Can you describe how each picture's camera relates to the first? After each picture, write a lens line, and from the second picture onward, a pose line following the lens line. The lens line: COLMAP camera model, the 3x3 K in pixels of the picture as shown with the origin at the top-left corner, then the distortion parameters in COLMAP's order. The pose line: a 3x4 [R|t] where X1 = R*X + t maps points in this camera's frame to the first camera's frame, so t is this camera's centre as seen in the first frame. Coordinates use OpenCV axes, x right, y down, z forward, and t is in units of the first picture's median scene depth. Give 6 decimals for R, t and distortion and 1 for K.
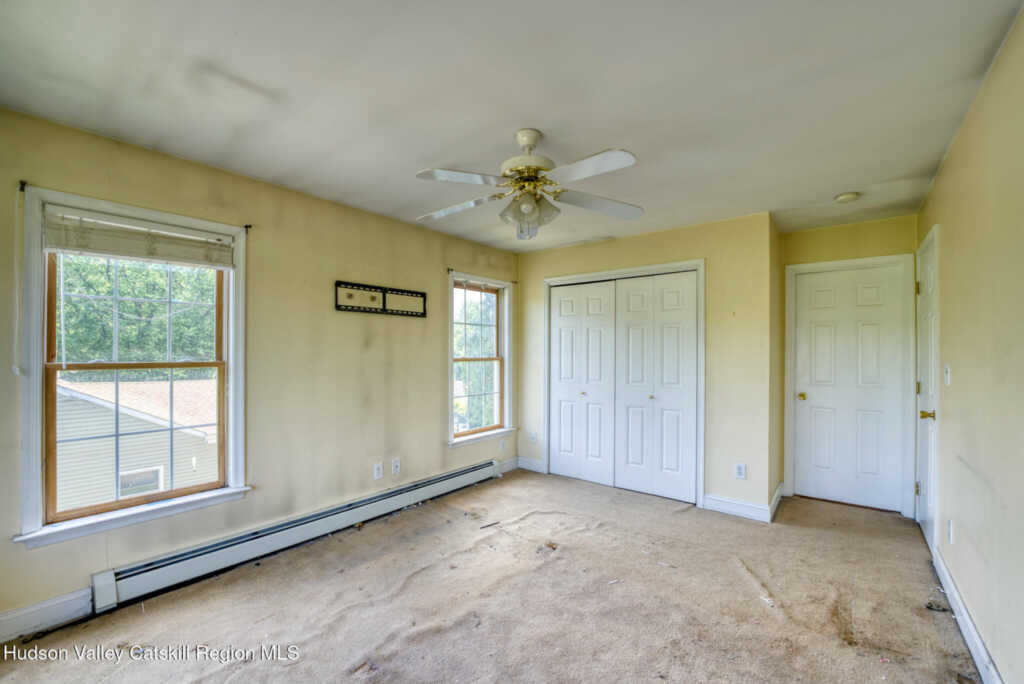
lens RADIAL K [[423.8, 0, 508.8], [0, 423.8, 353.7], [0, 0, 1]] dist [-0.017263, 0.000375]
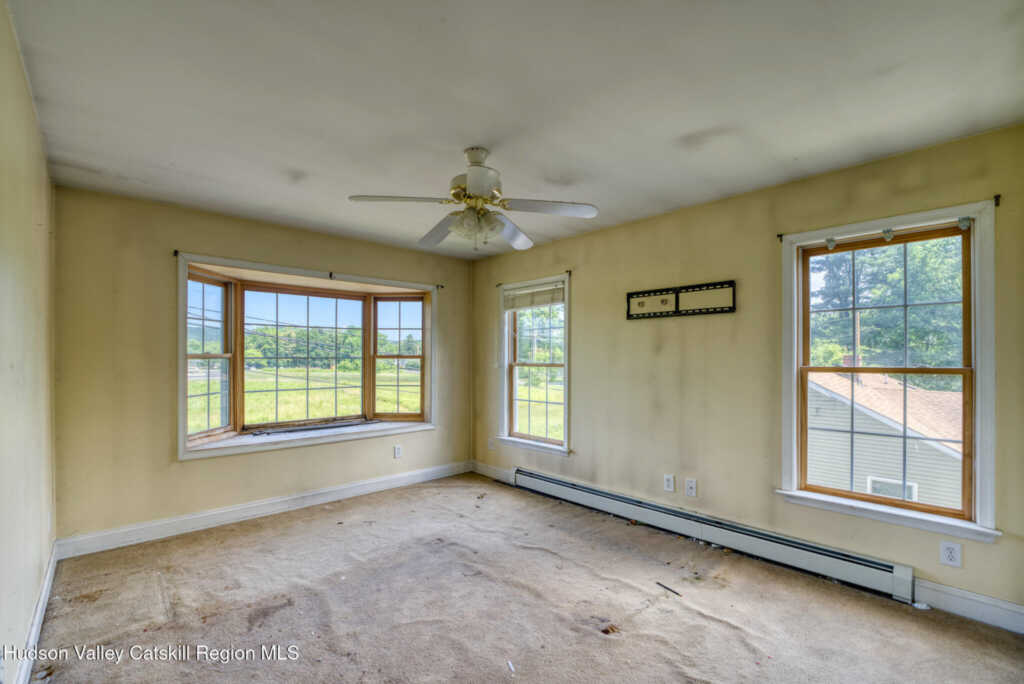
lens RADIAL K [[485.5, 0, 512.0], [0, 485.5, 342.0], [0, 0, 1]] dist [-0.002882, -0.000418]
pose [[-0.163813, -0.014617, -0.986383, 0.820322], [0.012209, 0.999784, -0.016843, -0.024232], [0.986416, -0.014802, -0.163599, 0.827597]]
